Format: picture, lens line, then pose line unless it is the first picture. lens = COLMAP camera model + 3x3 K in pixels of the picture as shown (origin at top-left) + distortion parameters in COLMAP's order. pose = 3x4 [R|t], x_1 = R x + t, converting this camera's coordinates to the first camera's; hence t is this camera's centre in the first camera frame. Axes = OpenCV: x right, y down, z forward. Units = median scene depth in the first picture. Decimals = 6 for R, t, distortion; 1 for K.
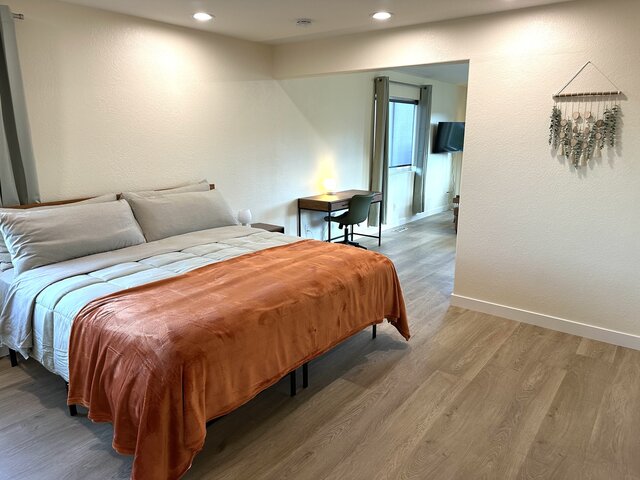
lens RADIAL K [[454.3, 0, 321.9], [0, 454.3, 234.8], [0, 0, 1]] dist [0.110474, -0.148976]
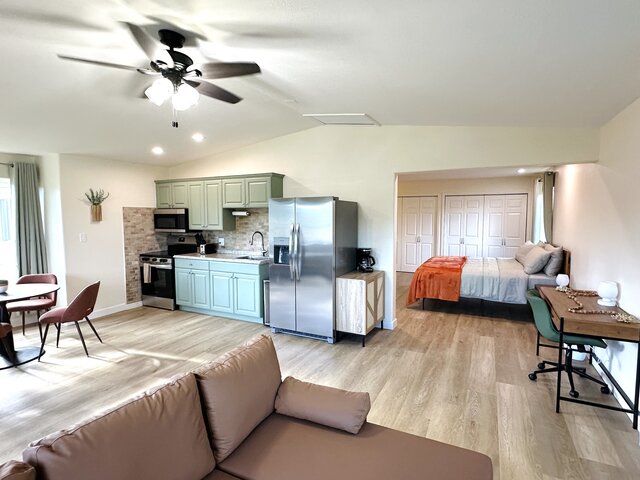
lens RADIAL K [[342.5, 0, 320.0], [0, 342.5, 240.0], [0, 0, 1]] dist [0.002326, 0.000060]
pose [[-0.980953, 0.013952, -0.193745, 1.058297], [-0.043650, 0.956075, 0.289854, -0.626655], [0.189279, 0.292790, -0.937255, 2.737382]]
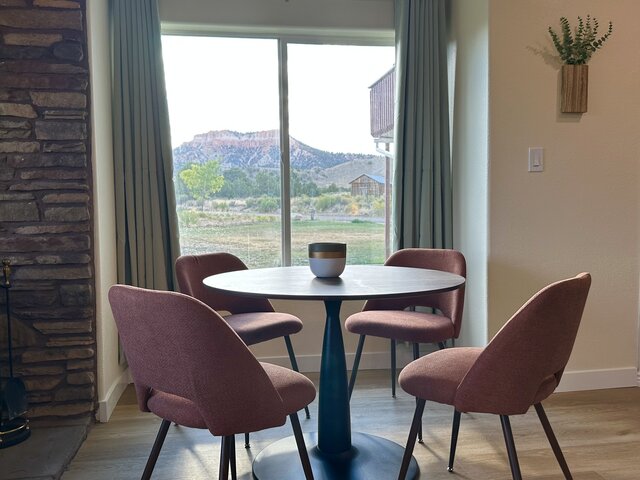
lens RADIAL K [[577.4, 0, 308.6], [0, 577.4, 239.4], [0, 0, 1]] dist [0.006121, 0.005219]
pose [[-0.716340, -0.034175, 0.696914, 1.453435], [0.168942, 0.960586, 0.220756, -0.247803], [-0.676991, 0.275874, -0.682332, 1.922562]]
